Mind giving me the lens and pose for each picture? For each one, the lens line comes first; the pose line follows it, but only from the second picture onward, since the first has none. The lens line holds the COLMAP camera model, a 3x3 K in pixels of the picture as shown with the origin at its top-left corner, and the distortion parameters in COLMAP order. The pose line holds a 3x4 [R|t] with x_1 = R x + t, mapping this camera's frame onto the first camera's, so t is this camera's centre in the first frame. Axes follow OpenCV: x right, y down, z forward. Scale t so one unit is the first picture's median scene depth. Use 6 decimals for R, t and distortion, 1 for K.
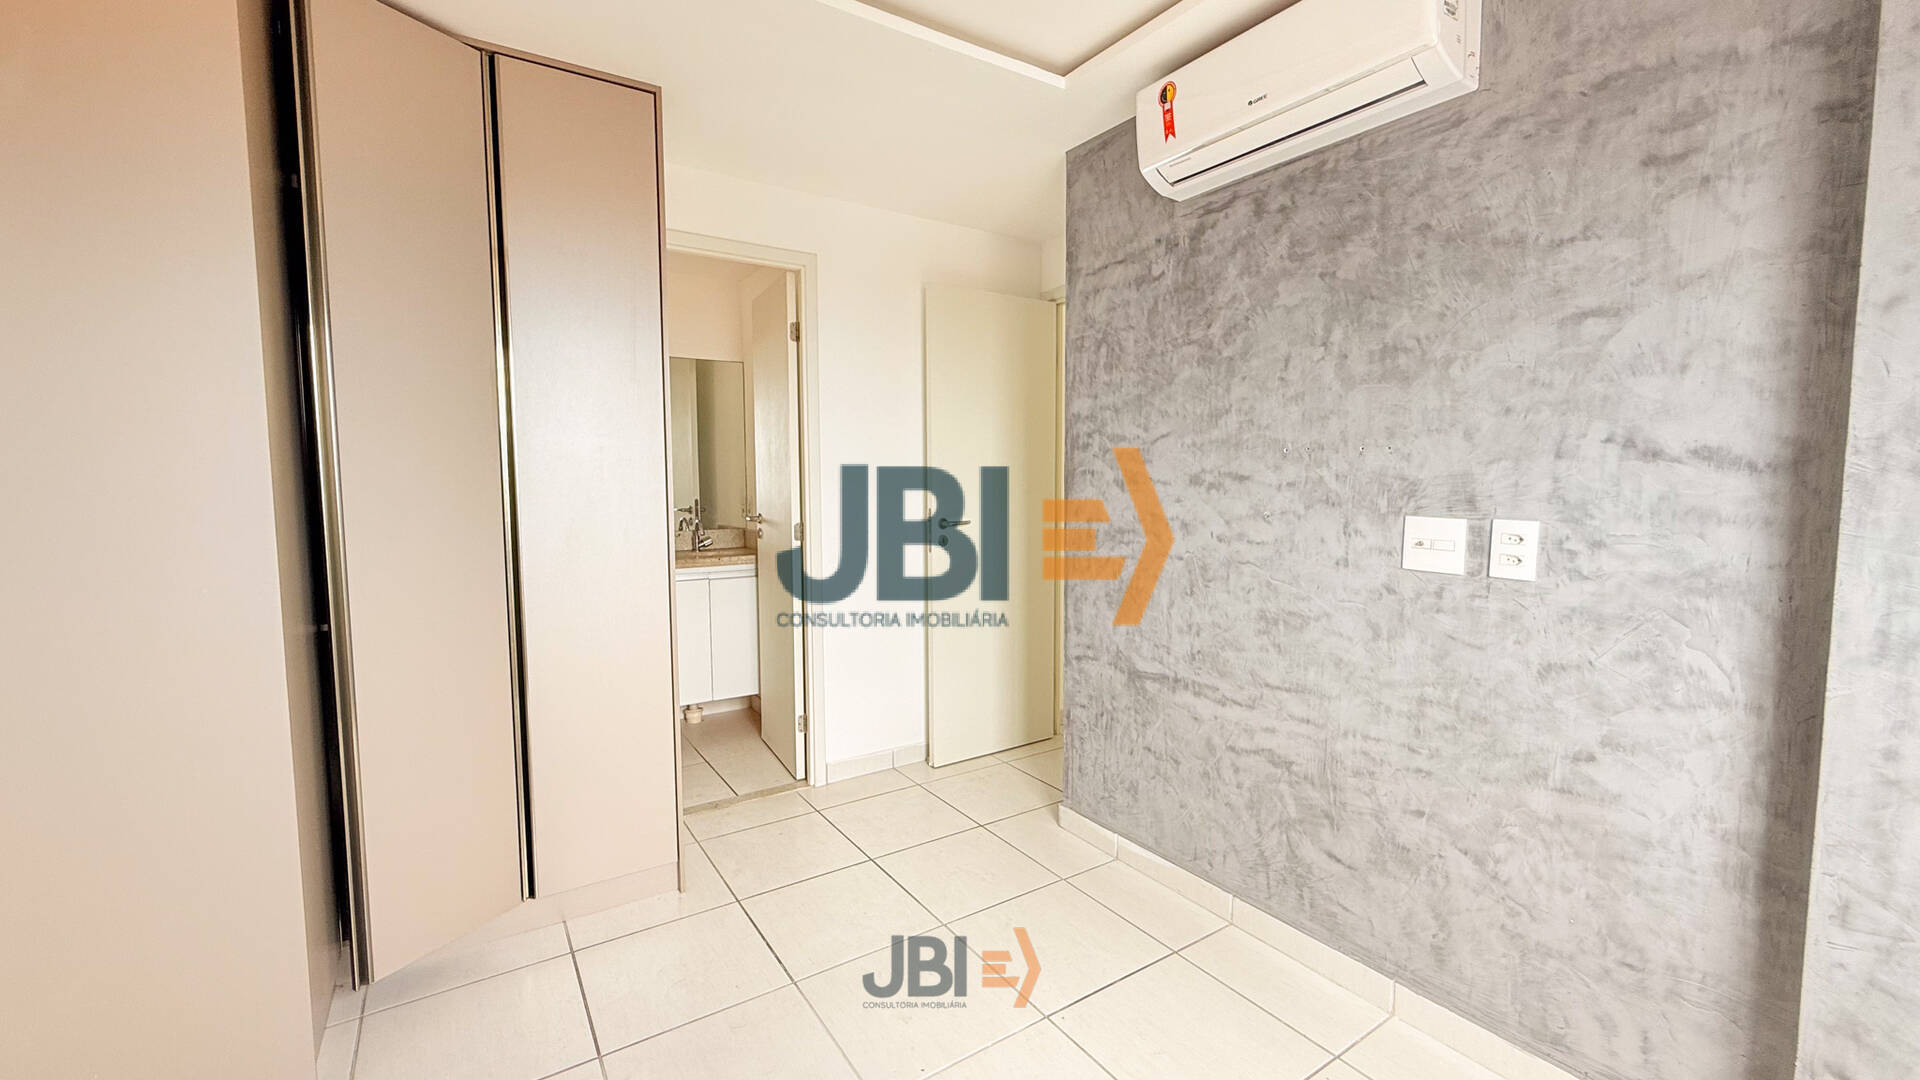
lens RADIAL K [[769.0, 0, 959.7], [0, 769.0, 536.9], [0, 0, 1]] dist [-0.000391, 0.000009]
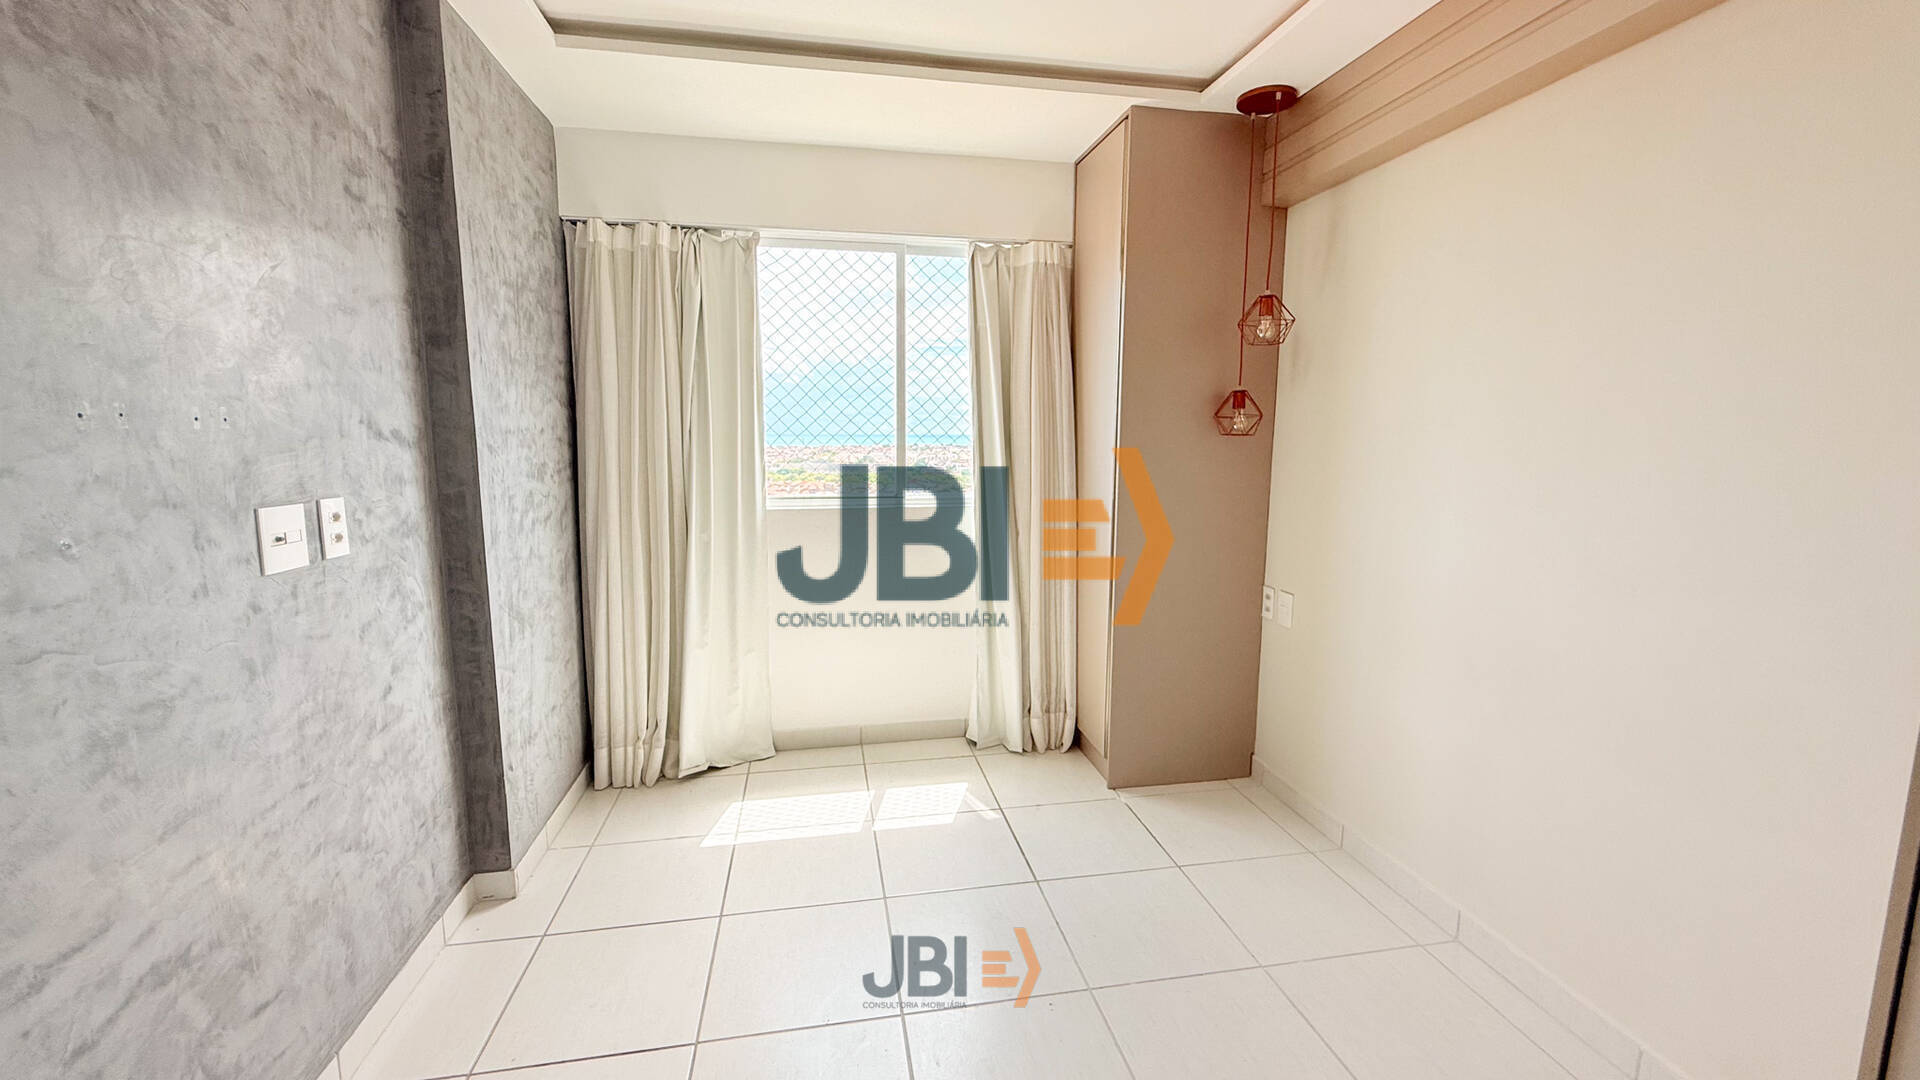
lens RADIAL K [[769.0, 0, 960.1], [0, 769.0, 530.4], [0, 0, 1]] dist [-0.000391, 0.000009]
pose [[-0.921163, -0.050712, 0.385858, -0.373461], [0.028761, 0.979892, 0.197446, -0.137833], [-0.388112, 0.192978, -0.901182, 1.417540]]
